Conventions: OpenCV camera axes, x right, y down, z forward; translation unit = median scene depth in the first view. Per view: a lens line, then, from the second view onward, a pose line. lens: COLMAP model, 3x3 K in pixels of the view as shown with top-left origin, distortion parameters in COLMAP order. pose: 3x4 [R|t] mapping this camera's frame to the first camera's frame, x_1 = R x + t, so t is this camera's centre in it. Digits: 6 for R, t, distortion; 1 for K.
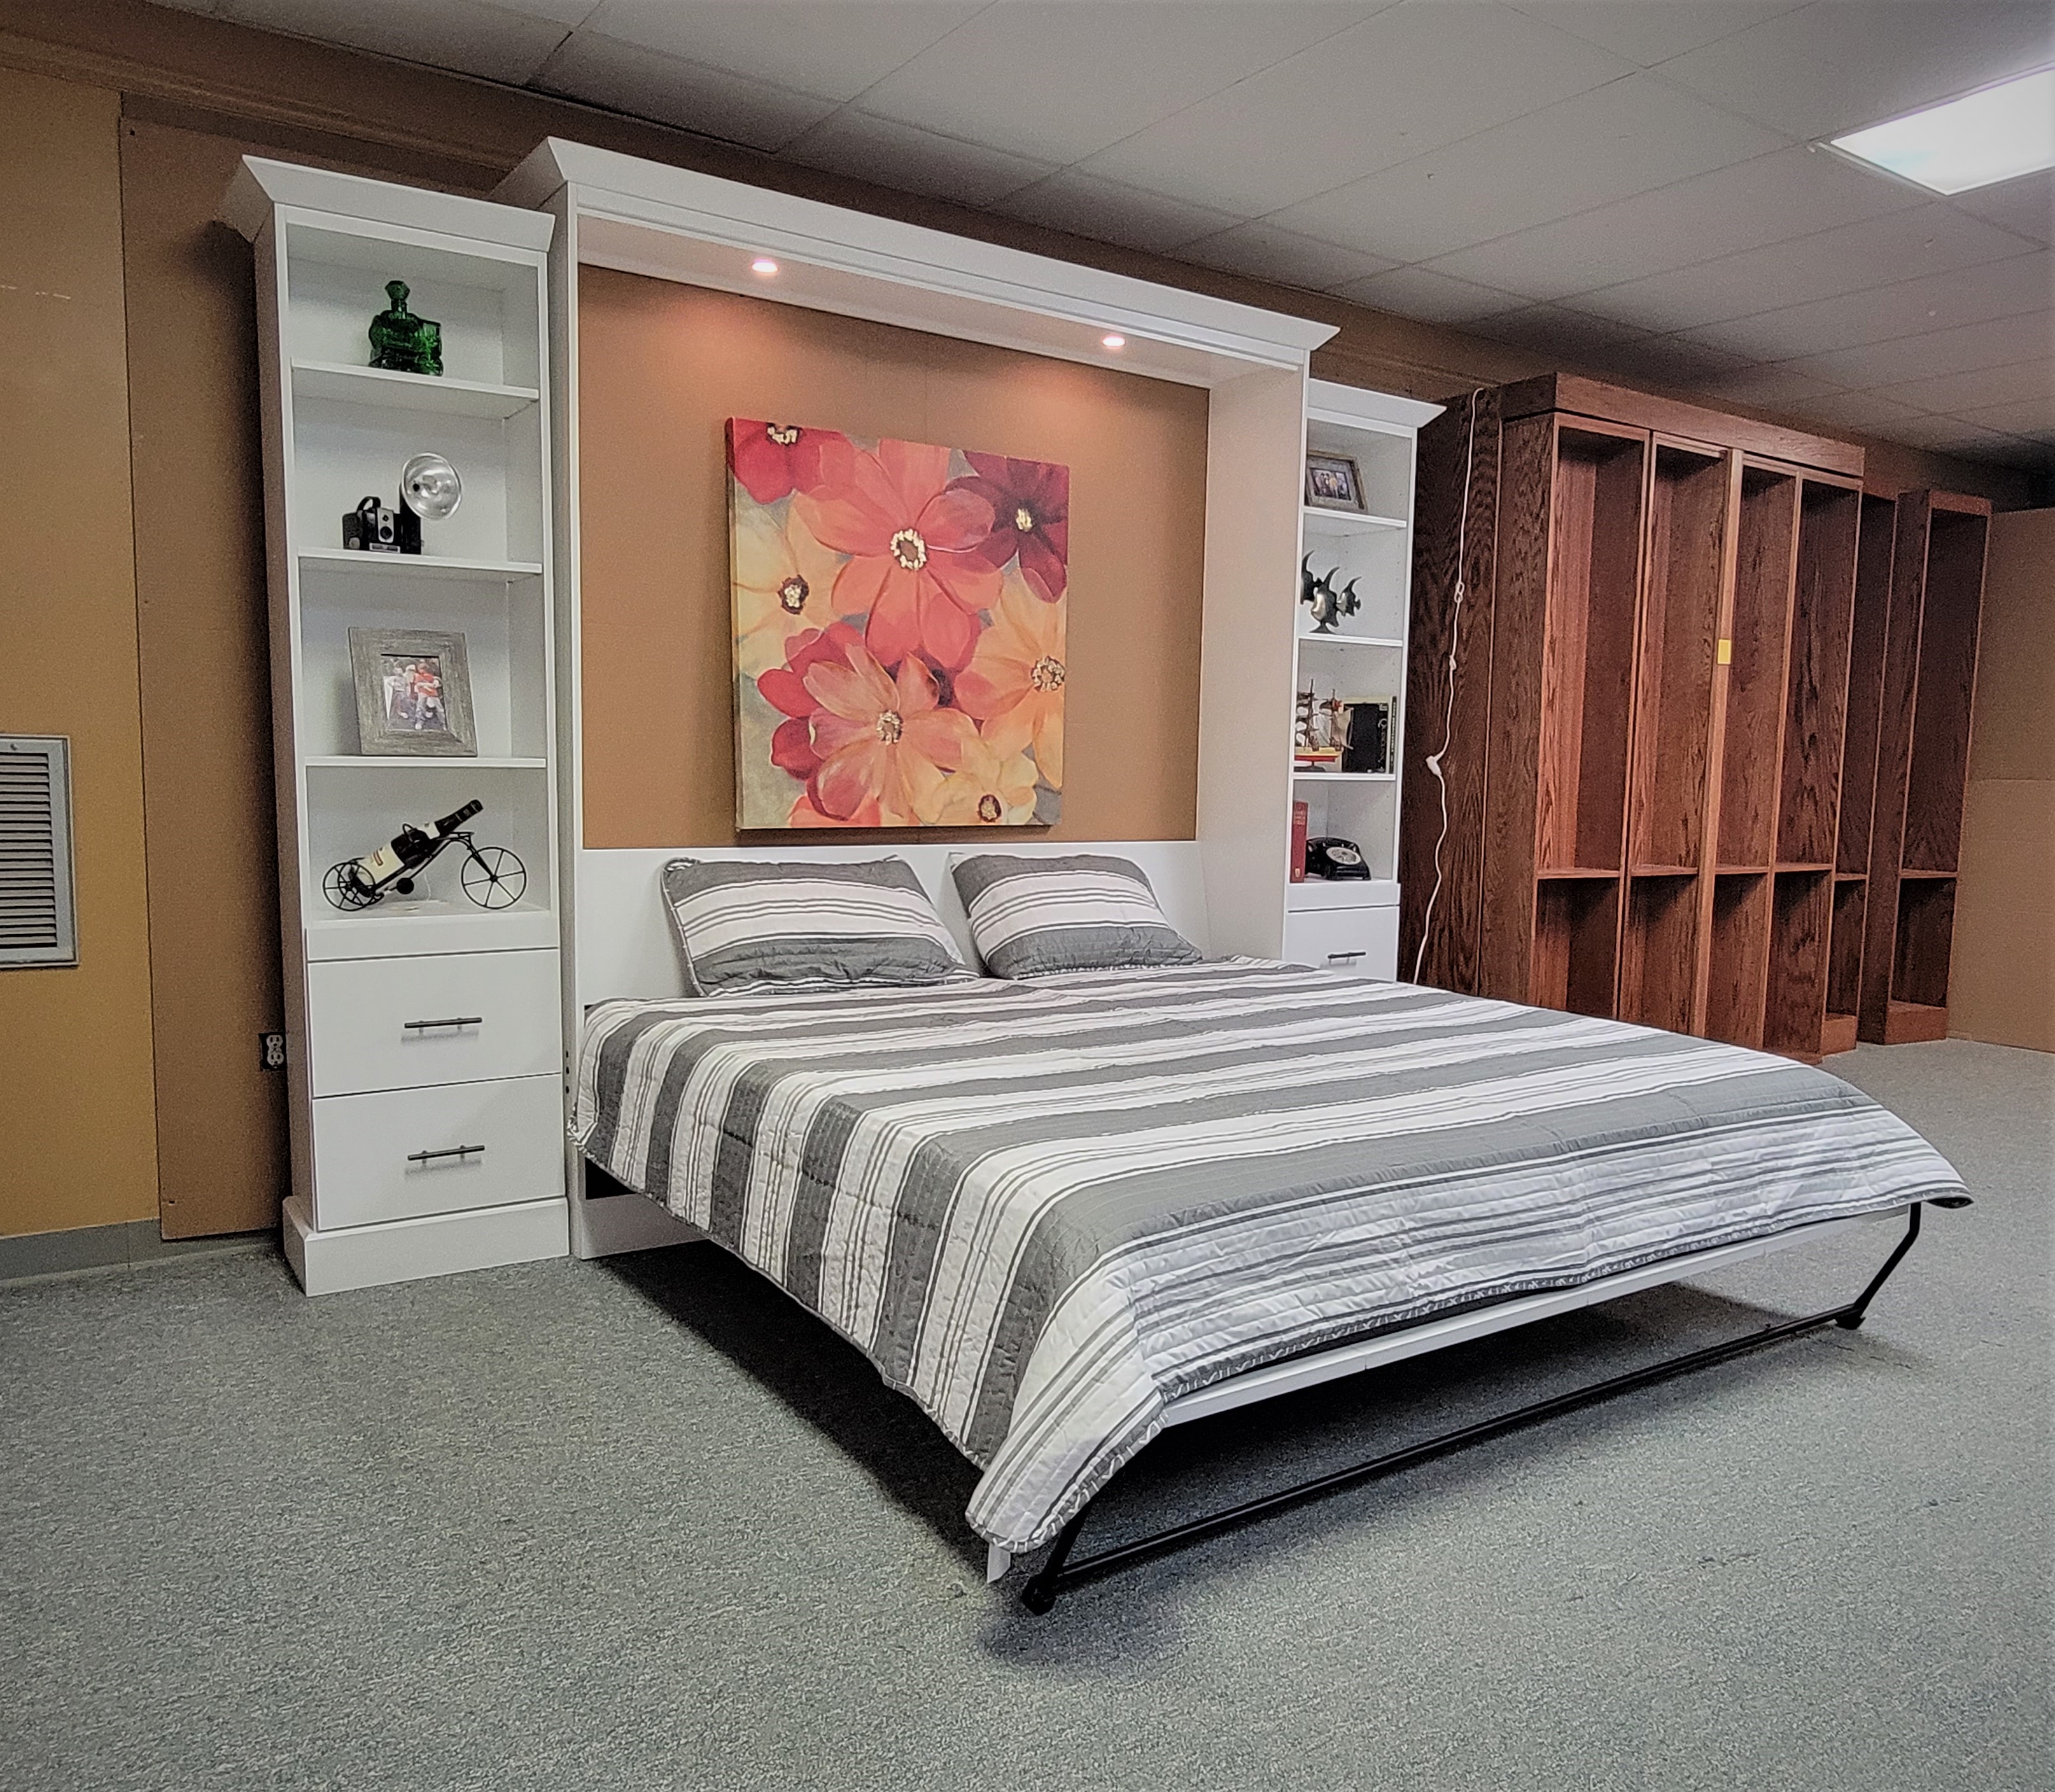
lens RADIAL K [[1472.9, 0, 1027.7], [0, 1472.9, 929.6], [0, 0, 1]] dist [-0.002537, -0.001616]
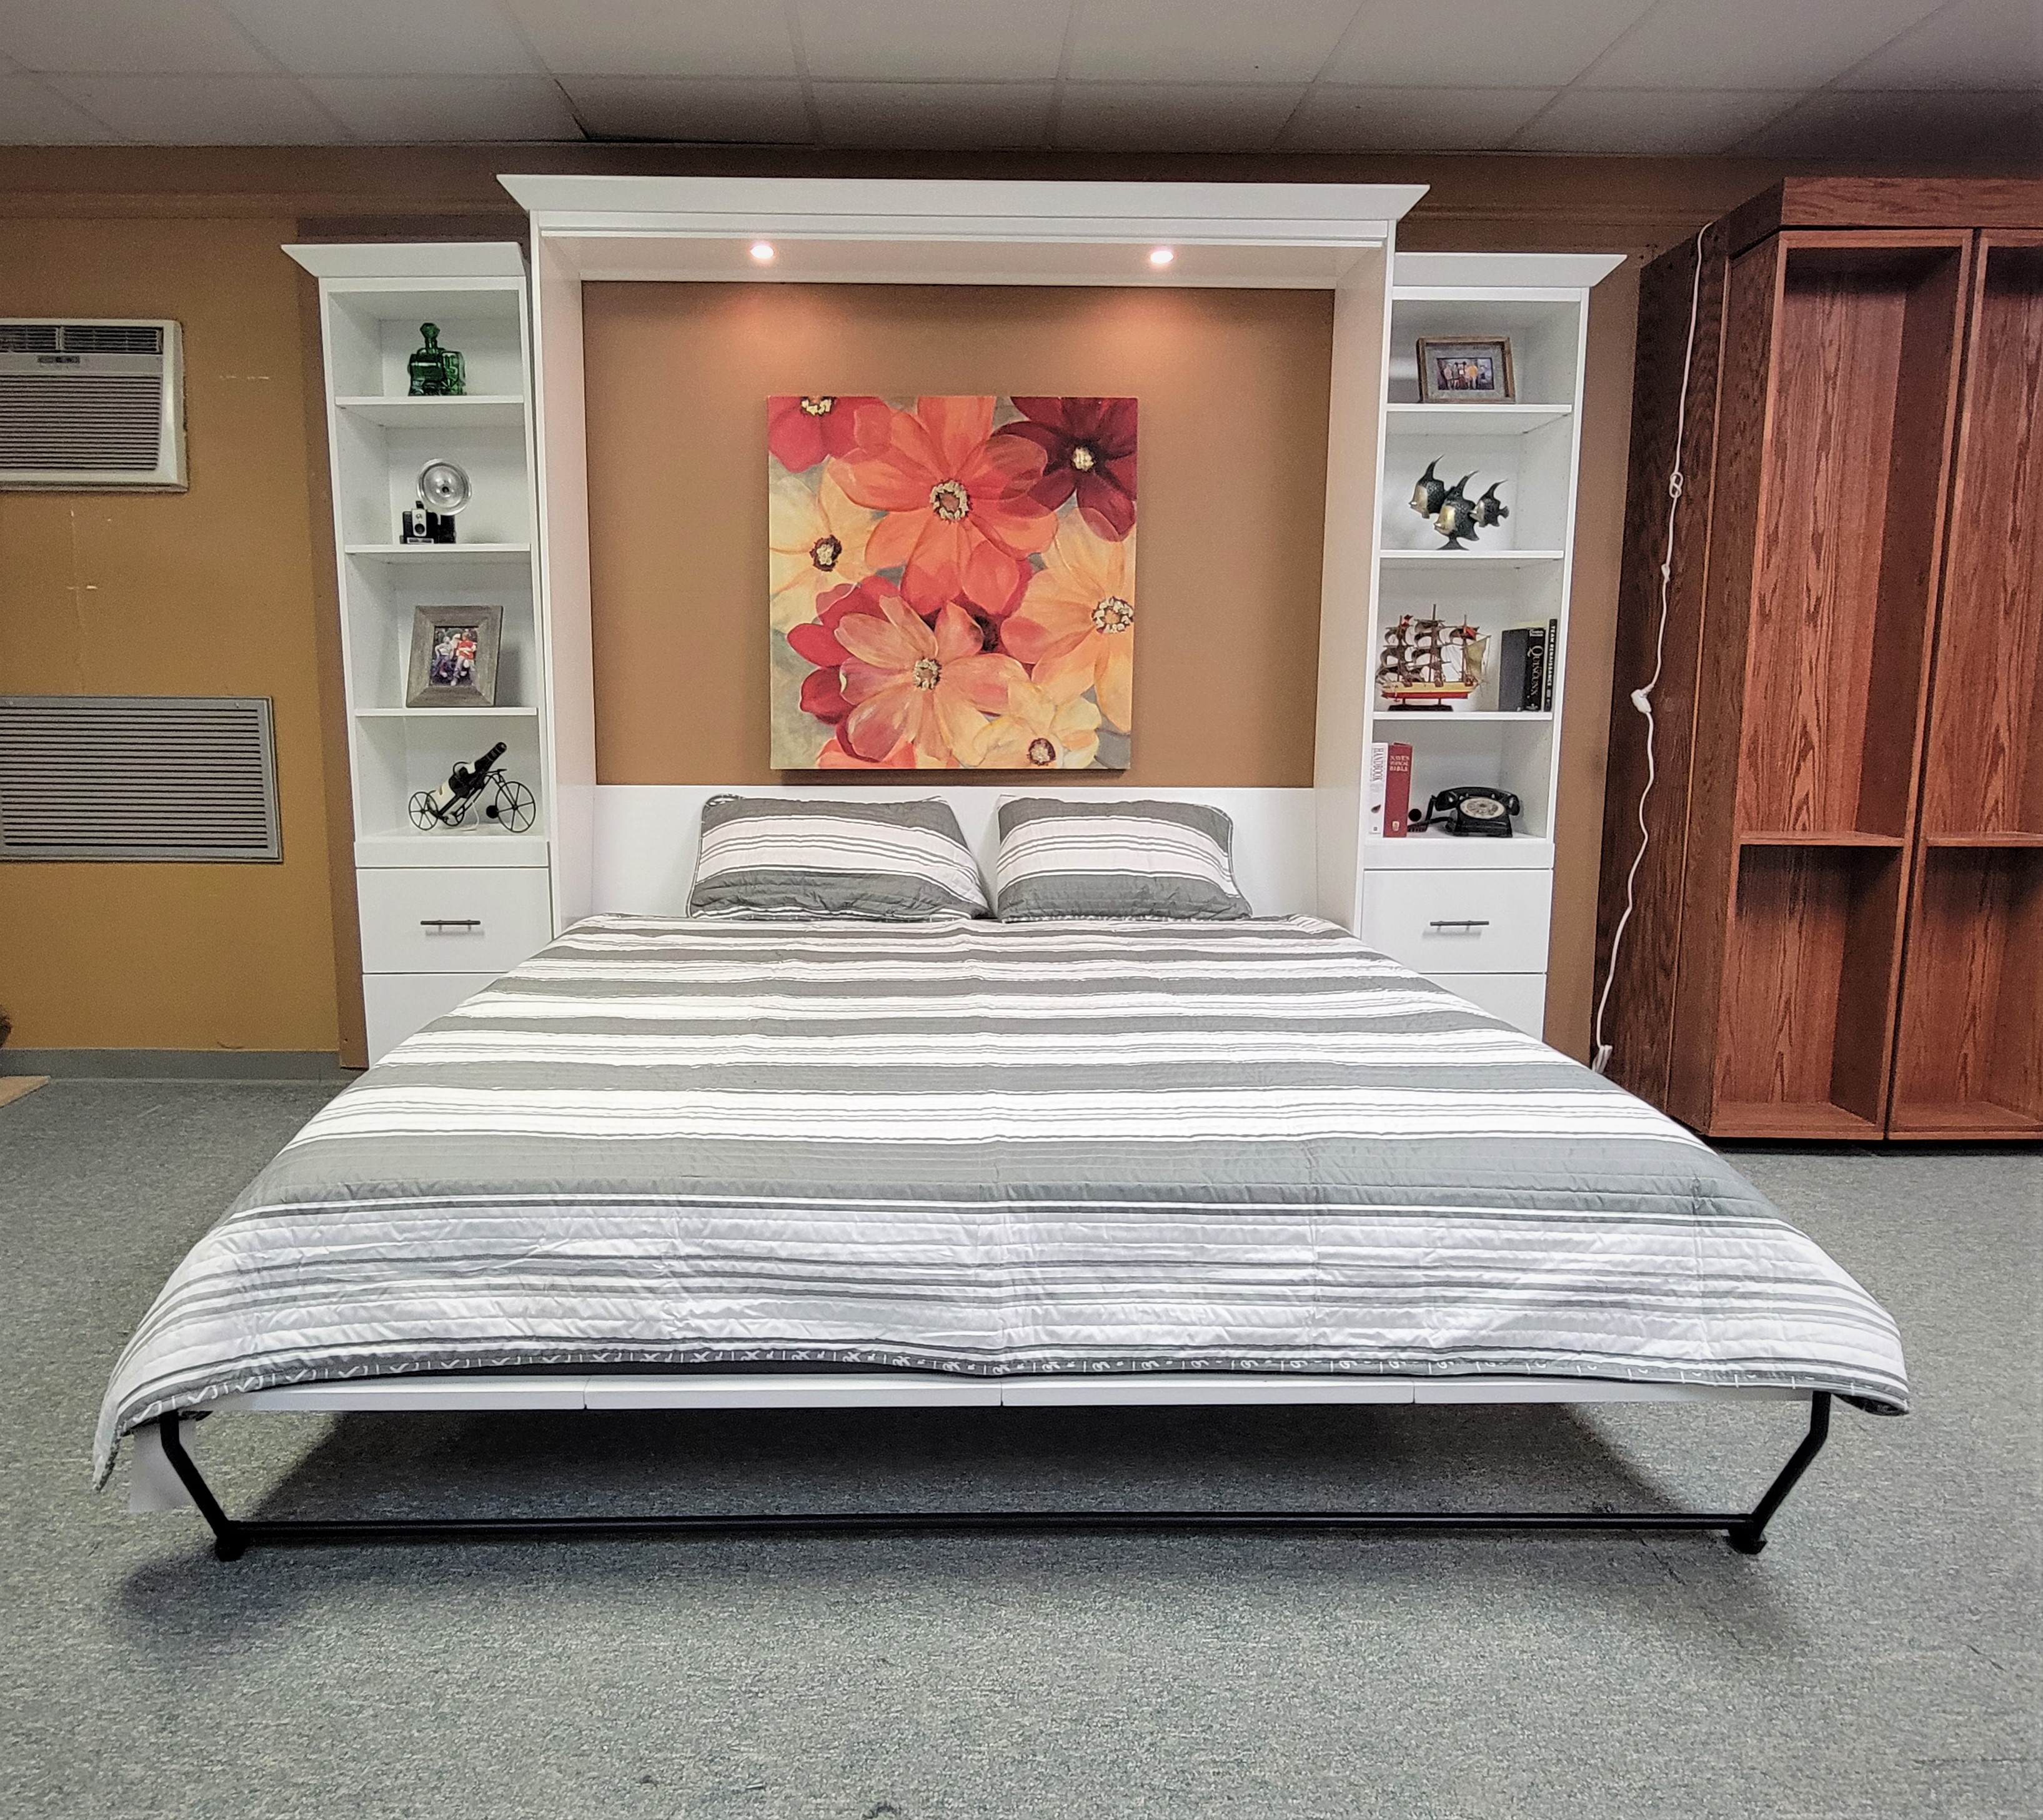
lens RADIAL K [[1238.8, 0, 1021.1], [0, 1238.8, 878.5], [0, 0, 1]] dist [0.000180, -0.001157]
pose [[0.849499, 0.055002, -0.524715, 0.472859], [-0.046503, 0.998486, 0.029378, -0.022698], [0.525536, -0.000555, 0.850771, 0.310664]]
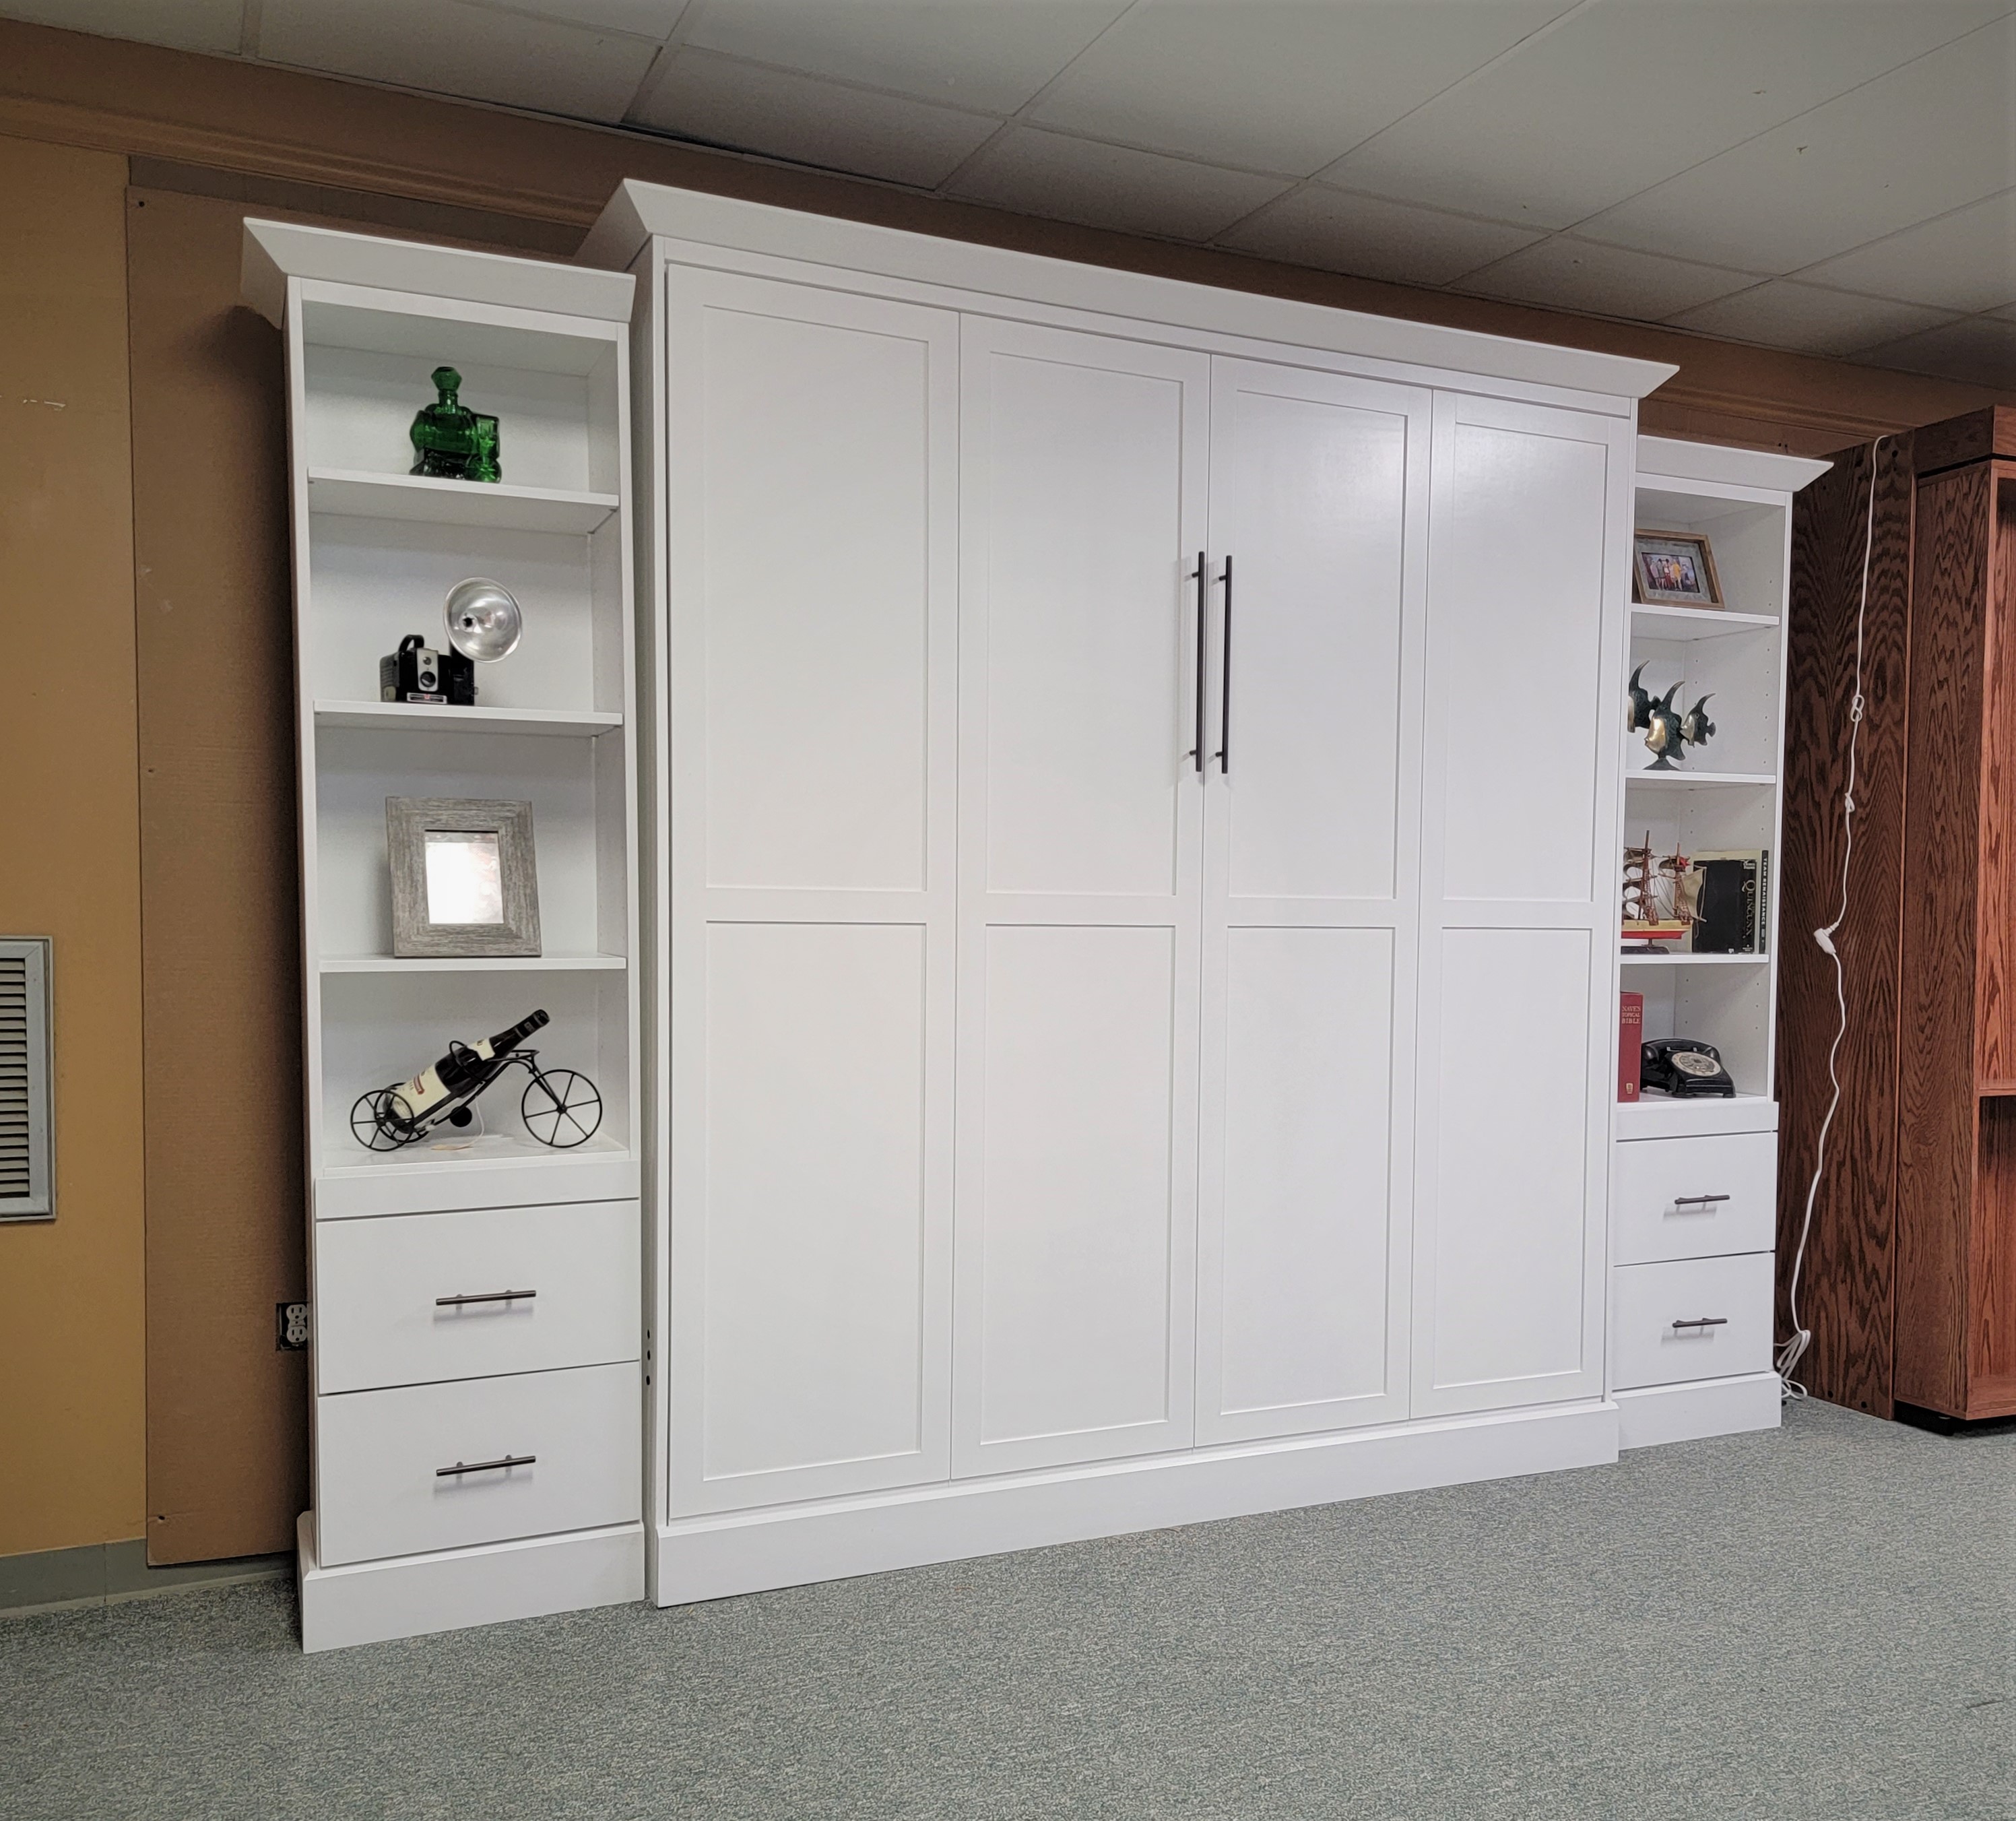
lens RADIAL K [[1748.3, 0, 1083.9], [0, 1748.3, 1022.0], [0, 0, 1]] dist [0.076544, -0.061801]
pose [[0.990106, -0.004786, -0.140243, 0.042053], [-0.003107, 0.998425, -0.056011, -0.026196], [0.140290, 0.055893, 0.988532, 0.093565]]
